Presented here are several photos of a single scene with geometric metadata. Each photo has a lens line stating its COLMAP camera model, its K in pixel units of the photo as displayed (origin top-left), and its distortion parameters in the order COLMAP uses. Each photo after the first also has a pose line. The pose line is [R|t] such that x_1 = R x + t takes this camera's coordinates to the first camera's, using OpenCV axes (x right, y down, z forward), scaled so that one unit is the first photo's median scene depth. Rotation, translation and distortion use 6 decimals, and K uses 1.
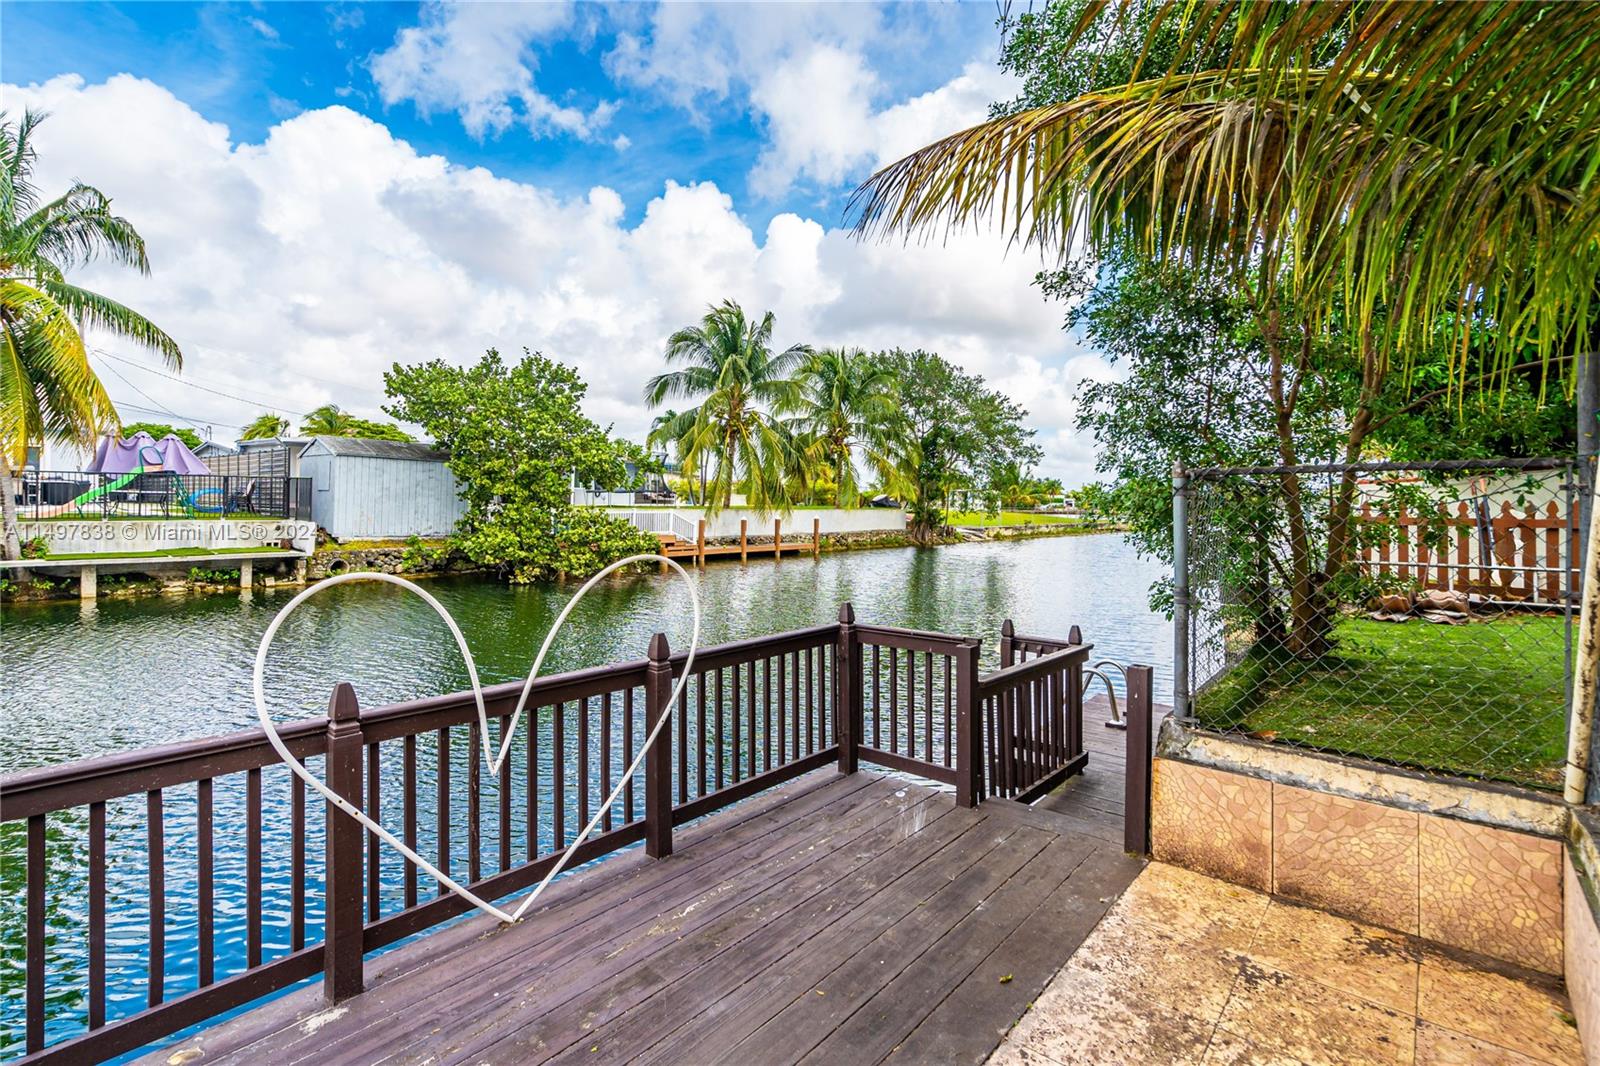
lens RADIAL K [[731.2, 0, 803.9], [0, 731.2, 494.1], [0, 0, 1]] dist [-0.000665, 0.000155]
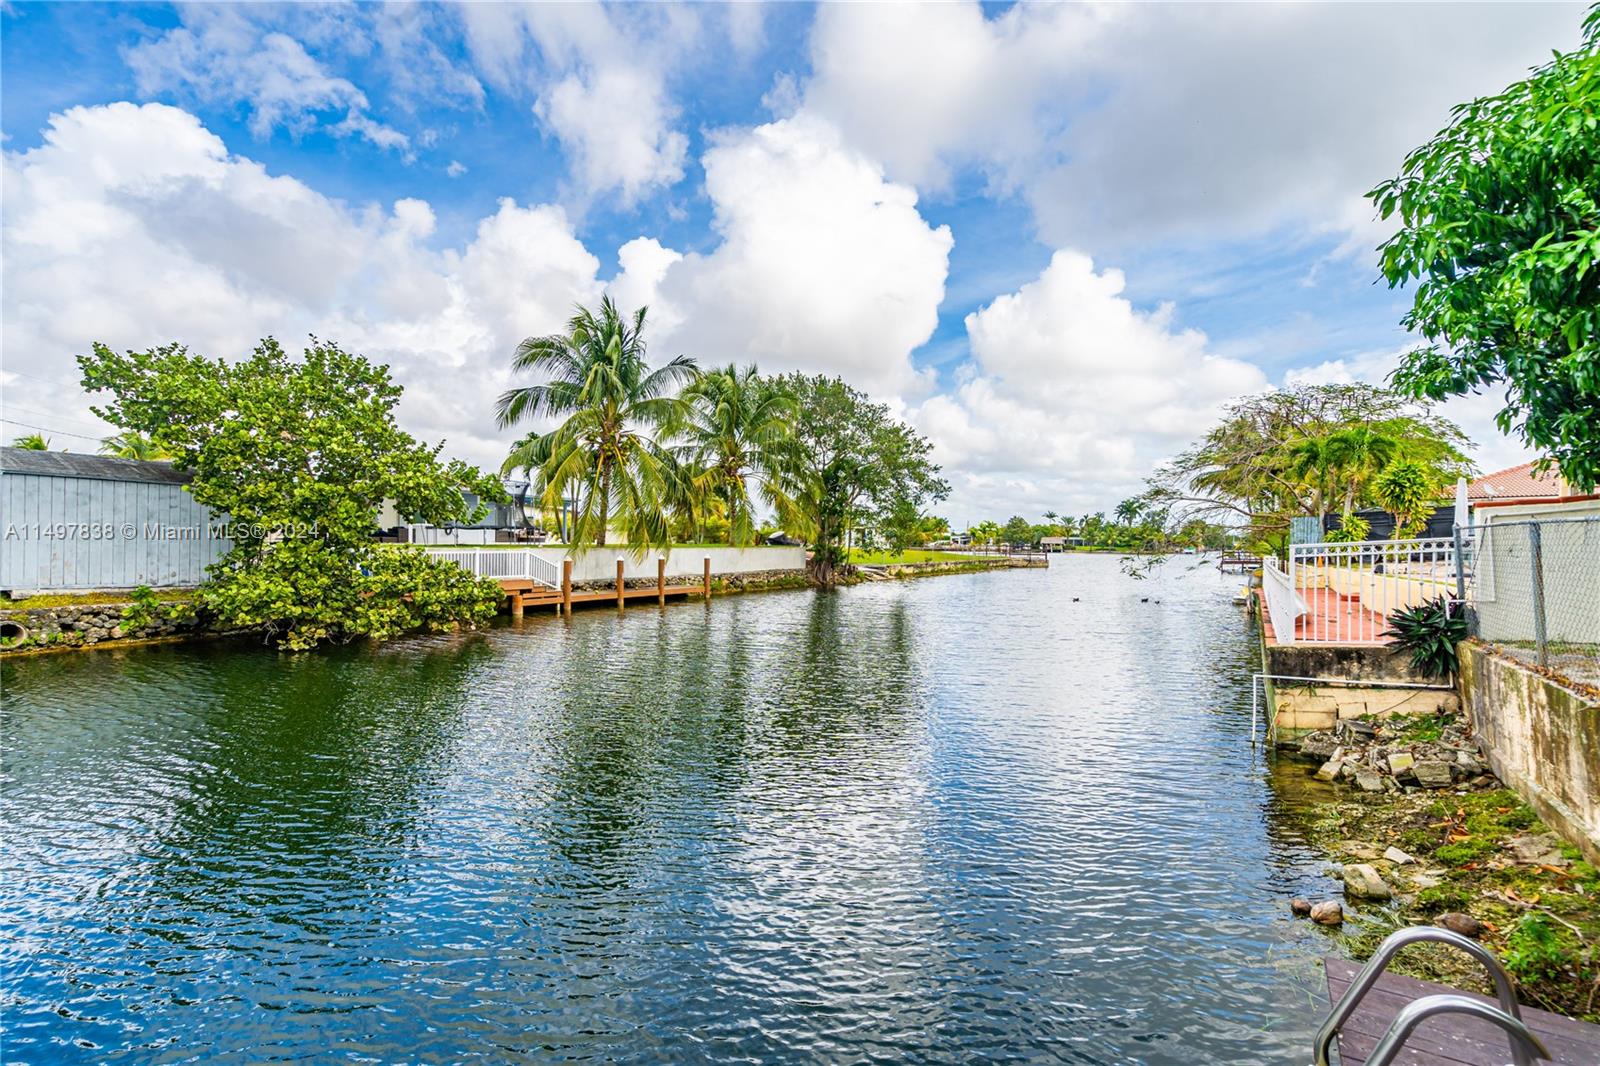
lens RADIAL K [[731.2, 0, 834.3], [0, 731.2, 554.3], [0, 0, 1]] dist [-0.000665, 0.000155]
pose [[0.983046, -0.005053, 0.183287, 0.007275], [-0.000569, 0.999531, 0.030611, 0.001691], [-0.183356, -0.030196, 0.982583, 0.112707]]
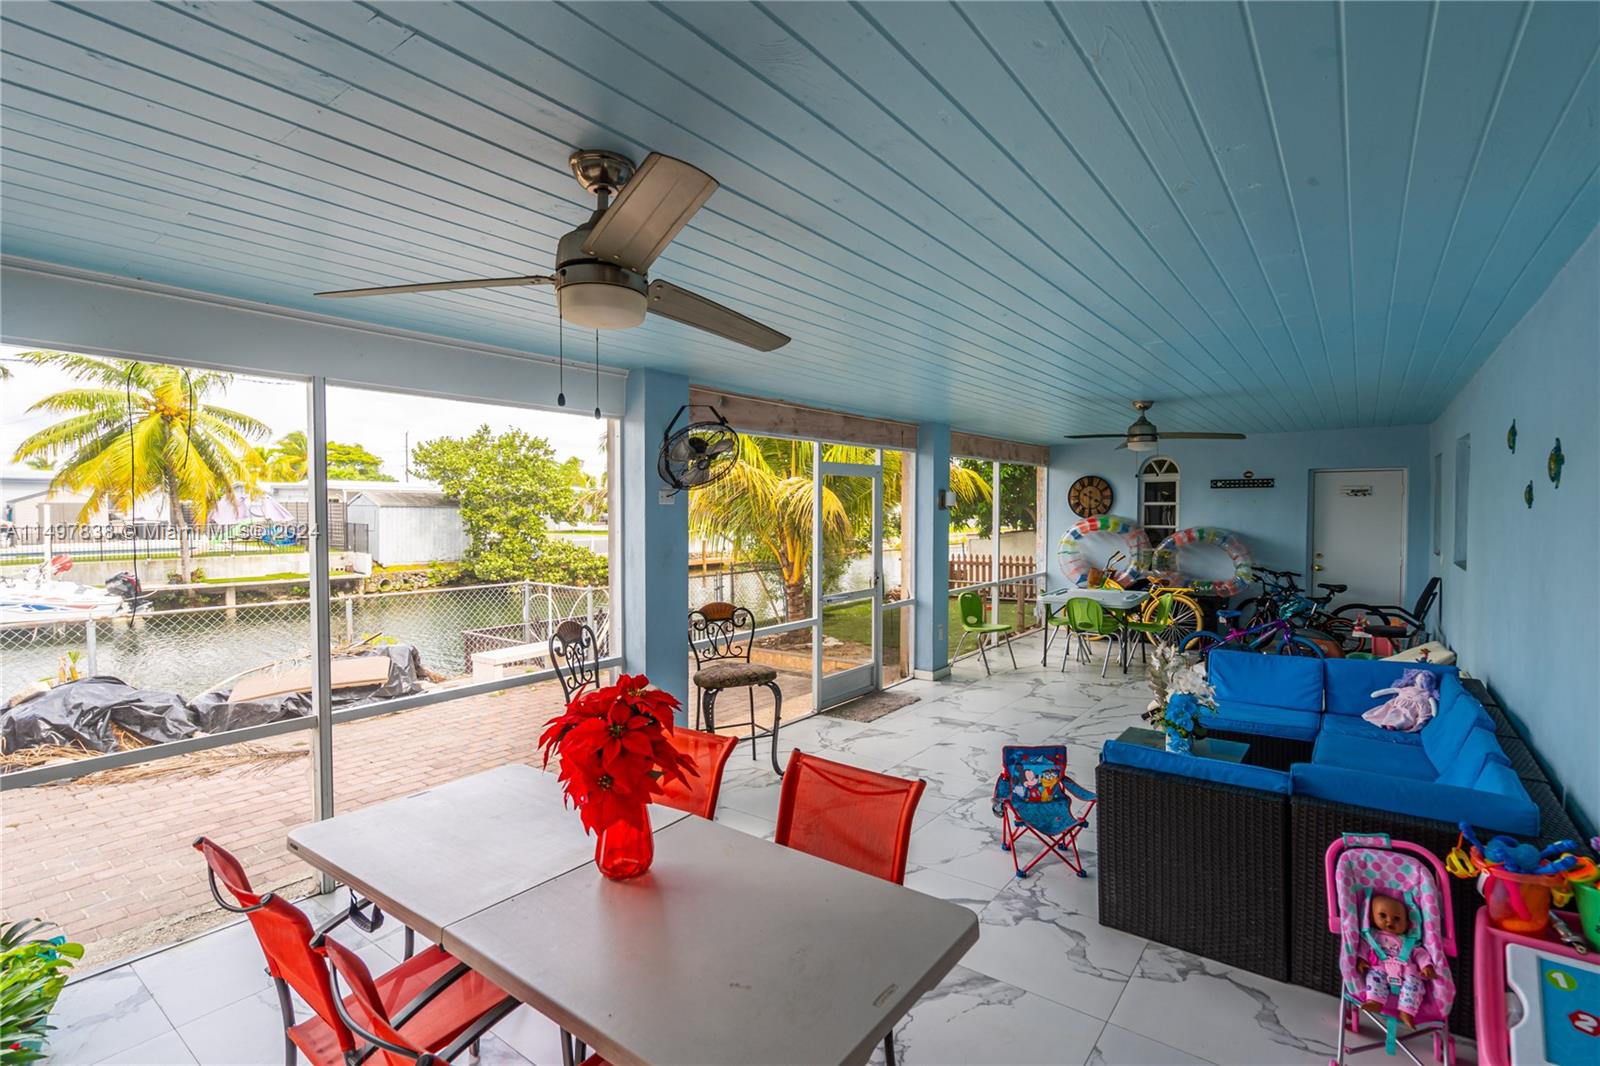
lens RADIAL K [[731.2, 0, 798.0], [0, 731.2, 520.9], [0, 0, 1]] dist [-0.000665, 0.000155]
pose [[0.998518, -0.012538, 0.052956, 0.066453], [0.010898, 0.999456, 0.031137, -0.039814], [-0.053317, -0.030514, 0.998111, -0.312422]]
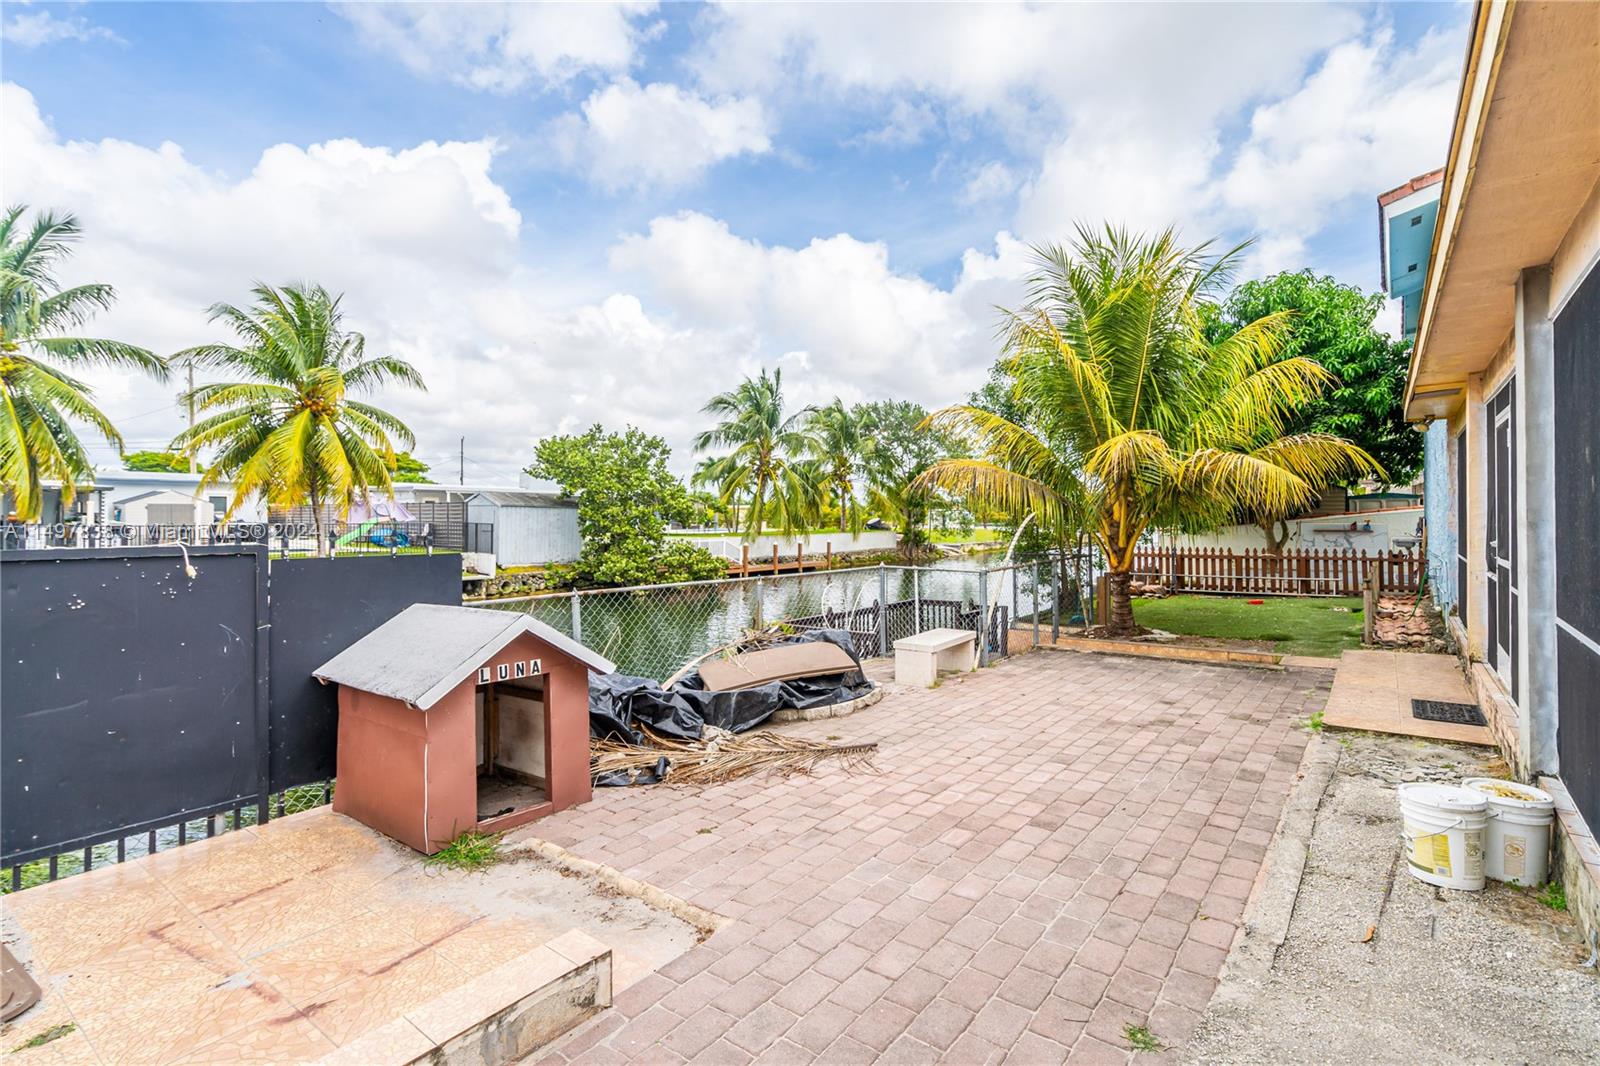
lens RADIAL K [[731.2, 0, 815.9], [0, 731.2, 495.9], [0, 0, 1]] dist [-0.000665, 0.000155]
pose [[0.998746, -0.011988, 0.048598, -0.070523], [0.012741, 0.999803, -0.015210, -0.028856], [-0.048406, 0.015810, 0.998703, -0.281239]]
